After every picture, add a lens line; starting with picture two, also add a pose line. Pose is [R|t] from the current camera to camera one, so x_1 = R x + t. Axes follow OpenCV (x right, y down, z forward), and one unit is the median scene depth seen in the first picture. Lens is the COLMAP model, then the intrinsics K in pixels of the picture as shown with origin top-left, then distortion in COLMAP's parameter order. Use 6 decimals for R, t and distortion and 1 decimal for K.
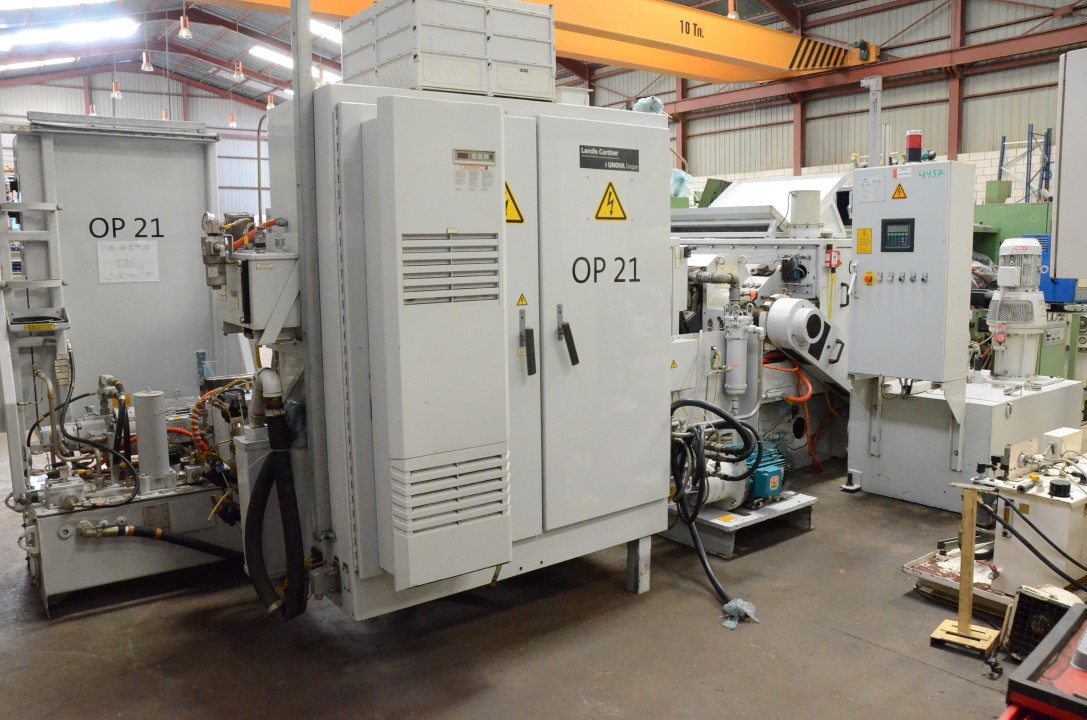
lens RADIAL K [[840.8, 0, 543.4], [0, 840.8, 360.5], [0, 0, 1]] dist [-0.115667, 0.037447]
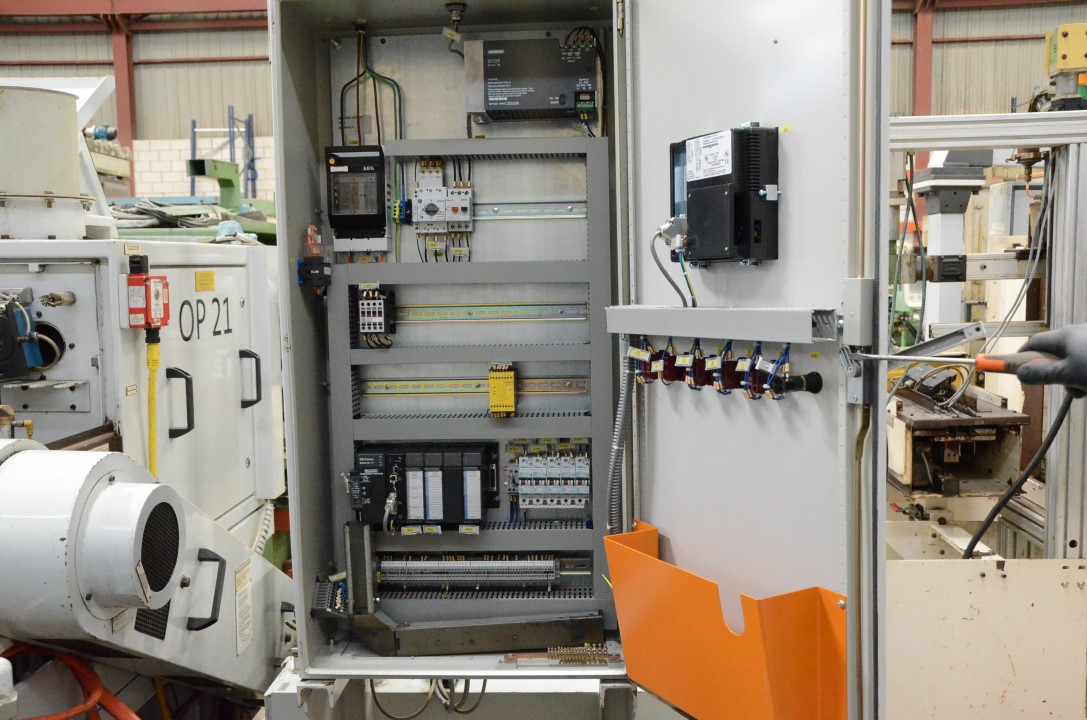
lens RADIAL K [[1018.2, 0, 544.9], [0, 1018.2, 360.3], [0, 0, 1]] dist [0.007413, 0.000000]
pose [[0.636169, -0.070785, 0.768296, 0.038757], [0.109550, 0.993981, 0.000868, -0.023410], [-0.763733, 0.083615, 0.640094, 0.176793]]
